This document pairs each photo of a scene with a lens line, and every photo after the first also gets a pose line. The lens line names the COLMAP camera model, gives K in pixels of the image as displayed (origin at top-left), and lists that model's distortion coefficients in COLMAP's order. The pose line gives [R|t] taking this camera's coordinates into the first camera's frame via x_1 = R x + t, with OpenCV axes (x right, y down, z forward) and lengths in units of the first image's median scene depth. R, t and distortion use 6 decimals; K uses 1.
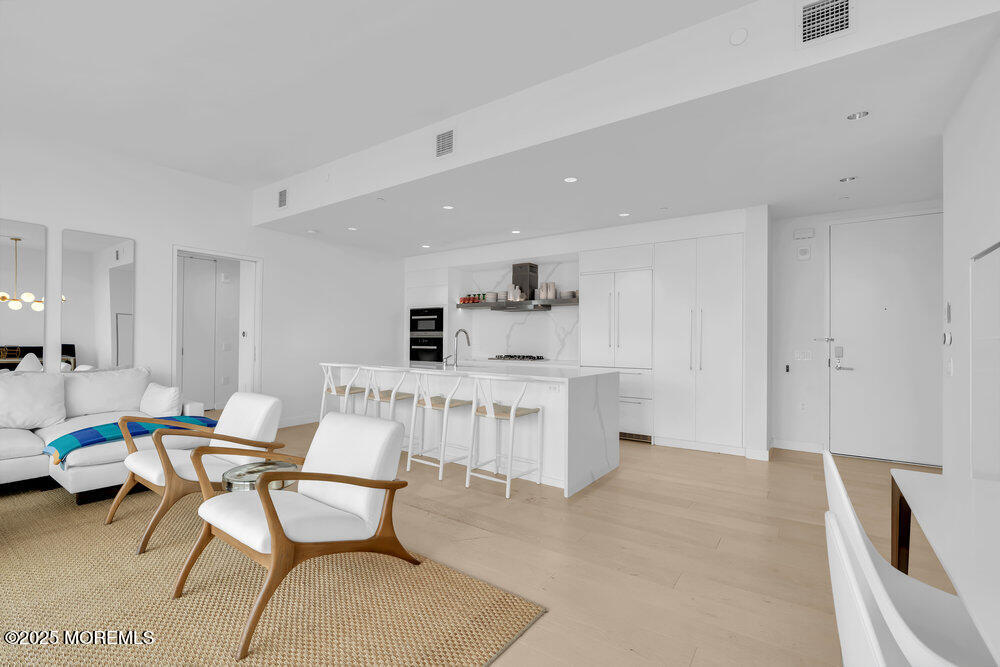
lens RADIAL K [[449.8, 0, 497.4], [0, 449.8, 343.3], [0, 0, 1]] dist [-0.003077, 0.001814]
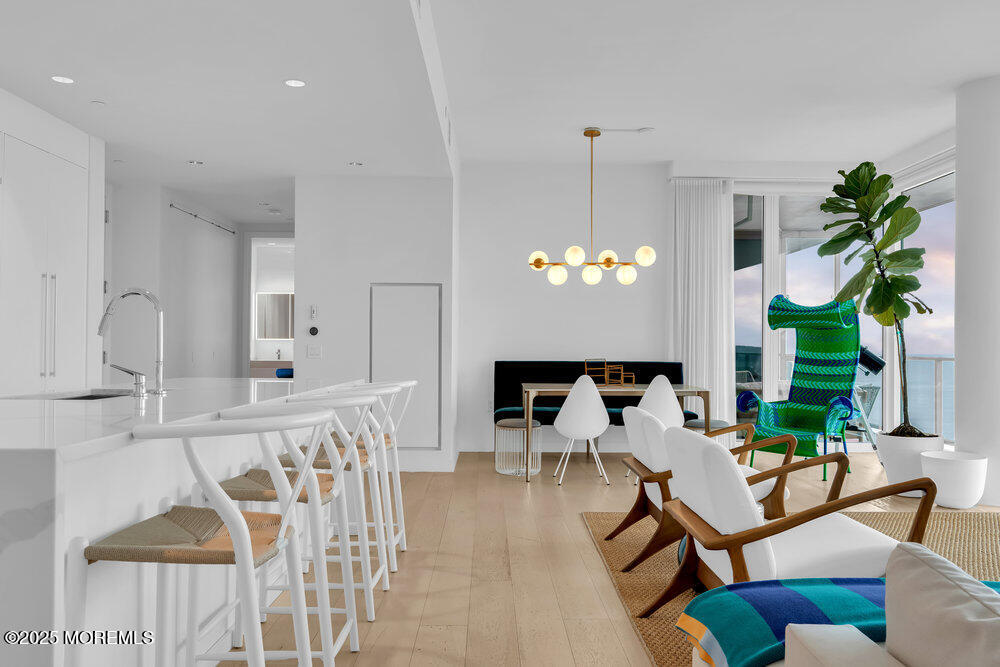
lens RADIAL K [[766.5, 0, 495.2], [0, 766.5, 342.2], [0, 0, 1]] dist [0.021511, -0.006701]
pose [[-0.585573, -0.009899, 0.810559, -0.812119], [-0.003674, 0.999948, 0.009558, 0.000790], [-0.810611, 0.002619, -0.585579, 1.256393]]
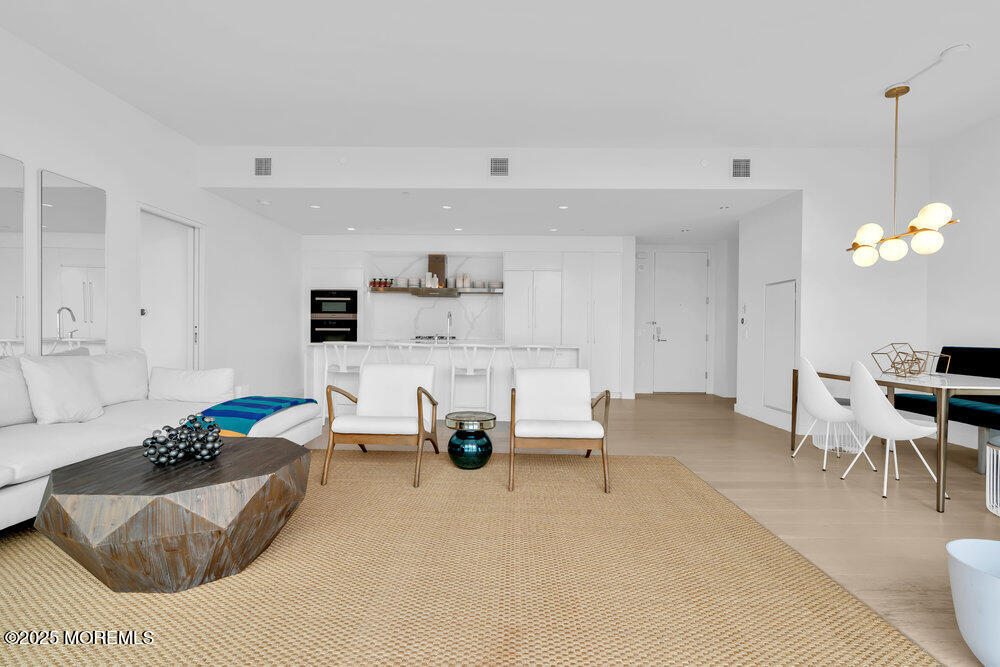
lens RADIAL K [[471.5, 0, 507.4], [0, 471.5, 330.0], [0, 0, 1]] dist [-0.004241, 0.000084]
pose [[0.823921, 0.000210, 0.566704, -0.729533], [0.002610, 0.999988, -0.004164, 0.025559], [-0.566698, 0.004910, 0.823911, -0.107133]]
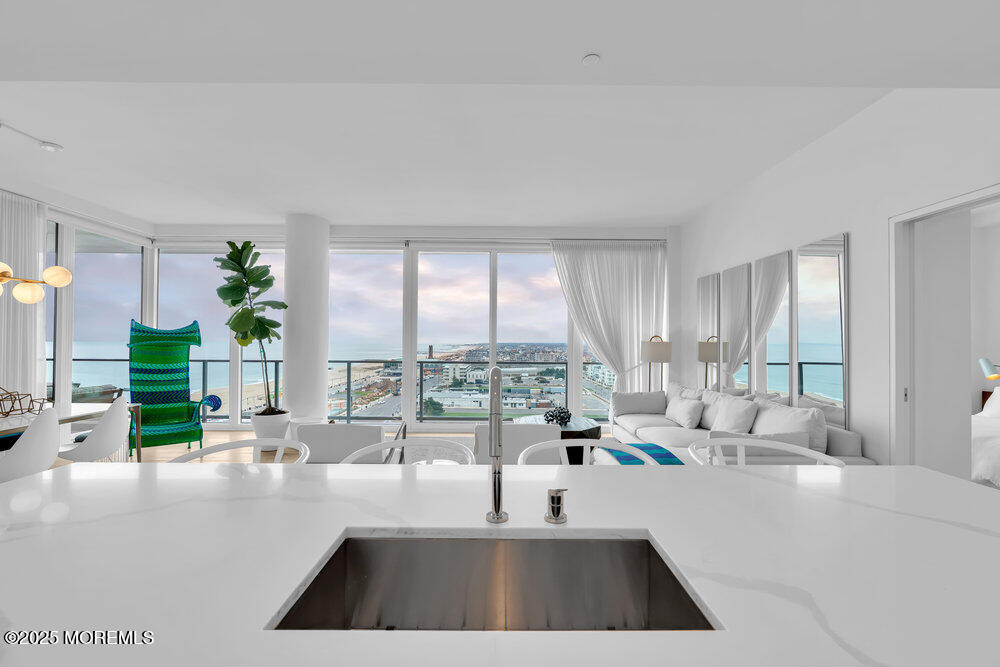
lens RADIAL K [[449.8, 0, 500.3], [0, 449.8, 337.4], [0, 0, 1]] dist [-0.003077, 0.001814]
pose [[-0.814362, -0.018793, -0.580052, 0.051083], [-0.019533, 0.999797, -0.004969, -0.050809], [0.580028, 0.007283, -0.814564, 1.329111]]
